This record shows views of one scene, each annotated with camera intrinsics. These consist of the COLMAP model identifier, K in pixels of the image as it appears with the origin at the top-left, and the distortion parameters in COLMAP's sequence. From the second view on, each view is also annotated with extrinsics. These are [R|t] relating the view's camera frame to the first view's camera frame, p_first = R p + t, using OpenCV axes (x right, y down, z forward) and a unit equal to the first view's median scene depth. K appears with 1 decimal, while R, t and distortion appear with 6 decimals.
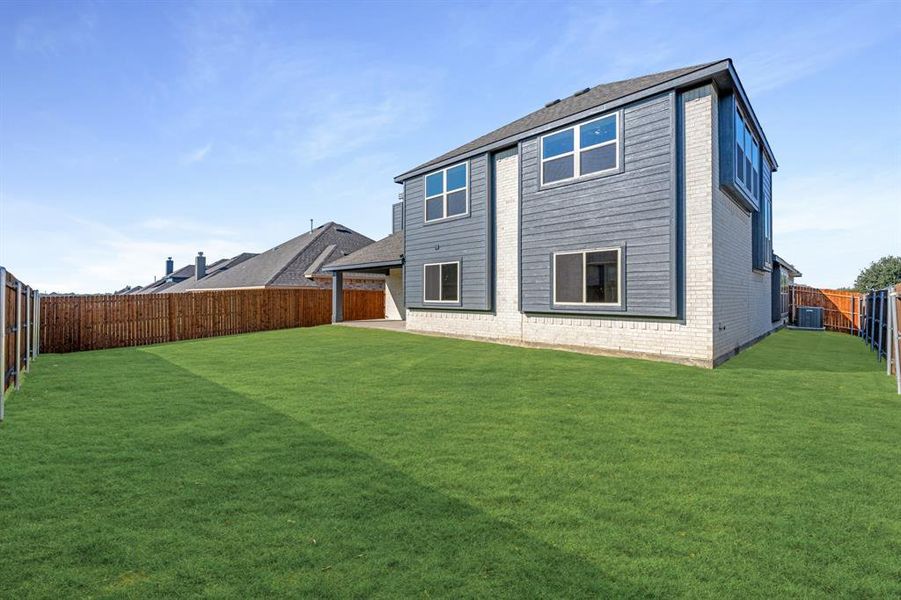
lens RADIAL K [[387.4, 0, 449.8], [0, 387.4, 295.0], [0, 0, 1]] dist [-0.013151, -0.000208]
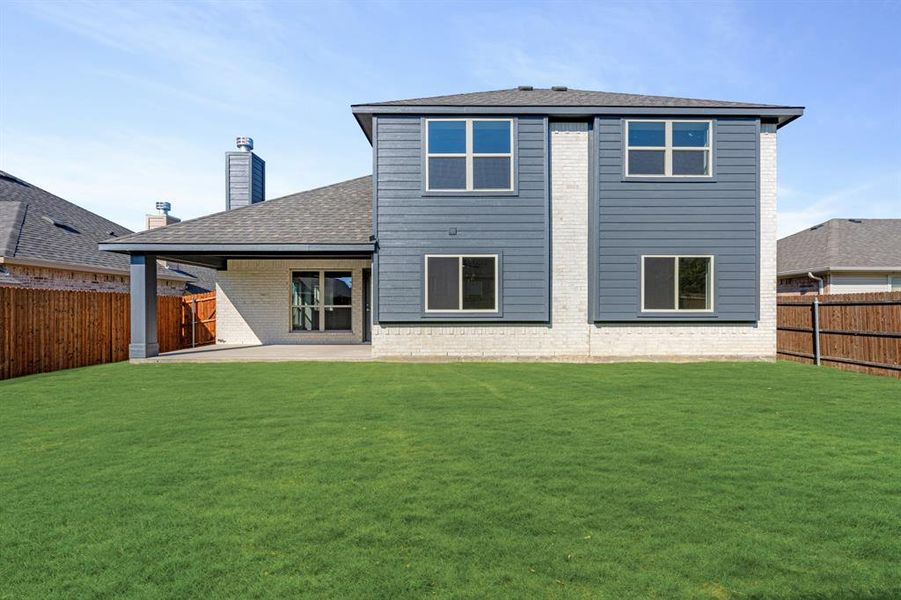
lens RADIAL K [[387.4, 0, 450.7], [0, 387.4, 306.3], [0, 0, 1]] dist [-0.013151, -0.000208]
pose [[0.699346, -0.009954, 0.714714, -0.554362], [0.001721, 0.999924, 0.012243, -0.000455], [-0.714782, -0.007332, 0.699309, 0.561748]]
